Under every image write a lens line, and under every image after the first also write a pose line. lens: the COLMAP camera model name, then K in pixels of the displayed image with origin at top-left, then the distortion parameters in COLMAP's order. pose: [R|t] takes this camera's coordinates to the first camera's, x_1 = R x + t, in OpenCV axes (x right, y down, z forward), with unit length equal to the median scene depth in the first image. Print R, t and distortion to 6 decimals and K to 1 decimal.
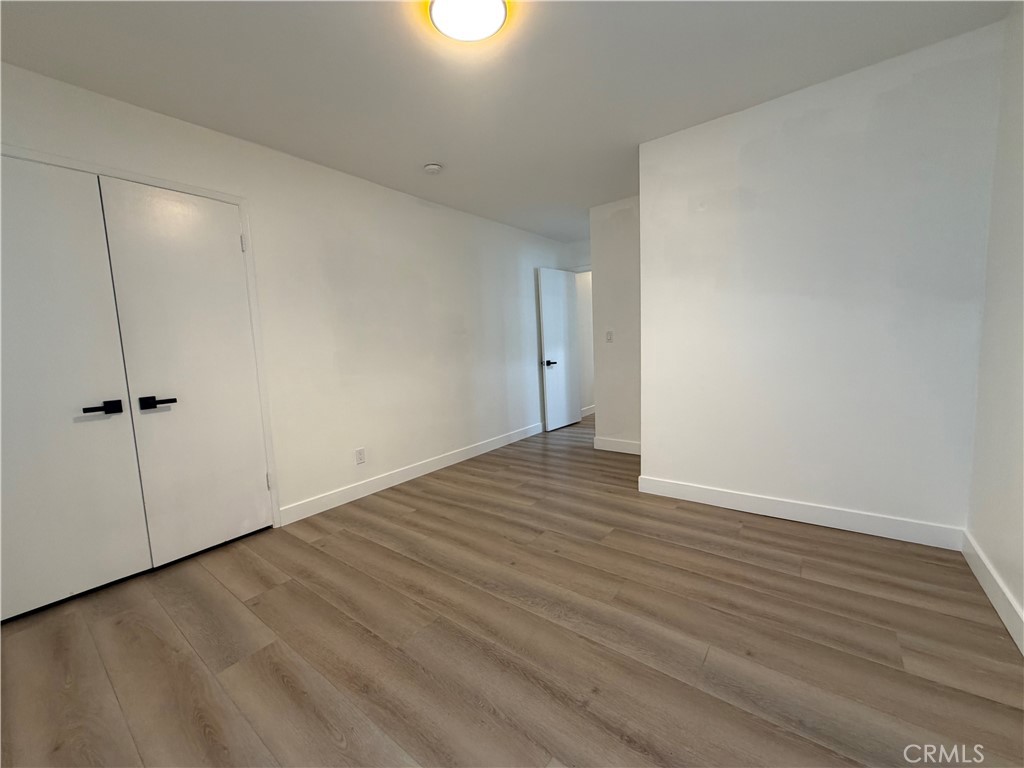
lens RADIAL K [[406.7, 0, 509.4], [0, 406.7, 378.7], [0, 0, 1]] dist [0.003561, 0.000793]
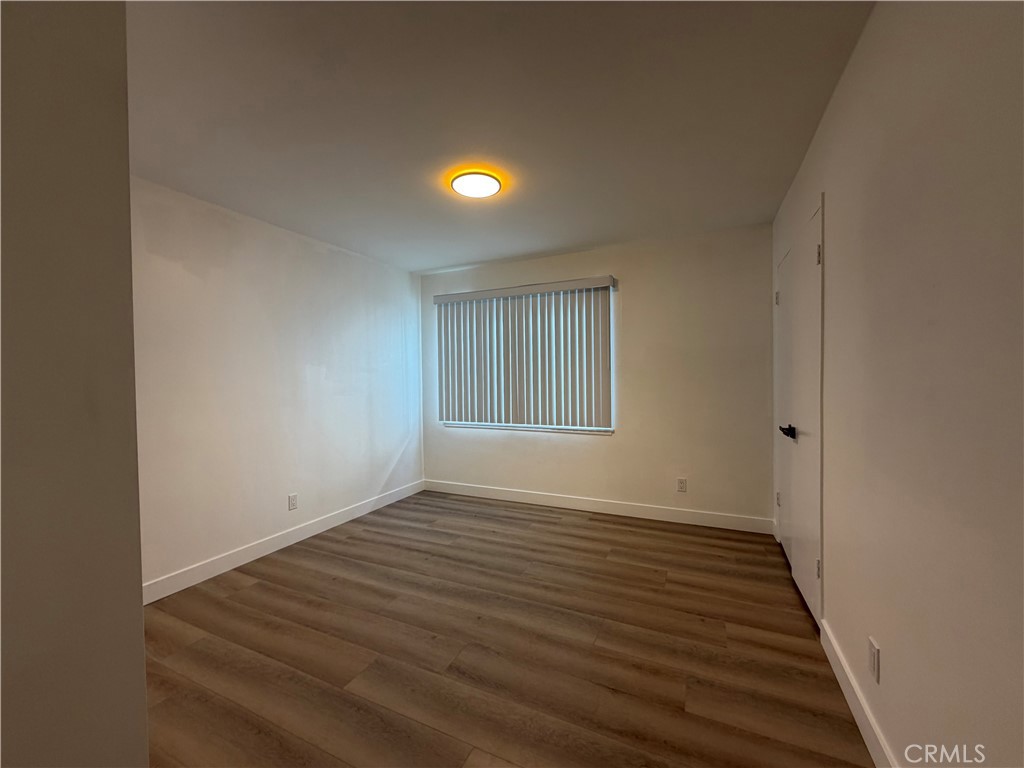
lens RADIAL K [[406.7, 0, 510.0], [0, 406.7, 392.1], [0, 0, 1]] dist [0.003561, 0.000793]
pose [[-0.975273, 0.068778, -0.210028, 0.129537], [0.040877, 0.990083, 0.134408, -0.283740], [0.217189, 0.122499, -0.968413, 2.304635]]
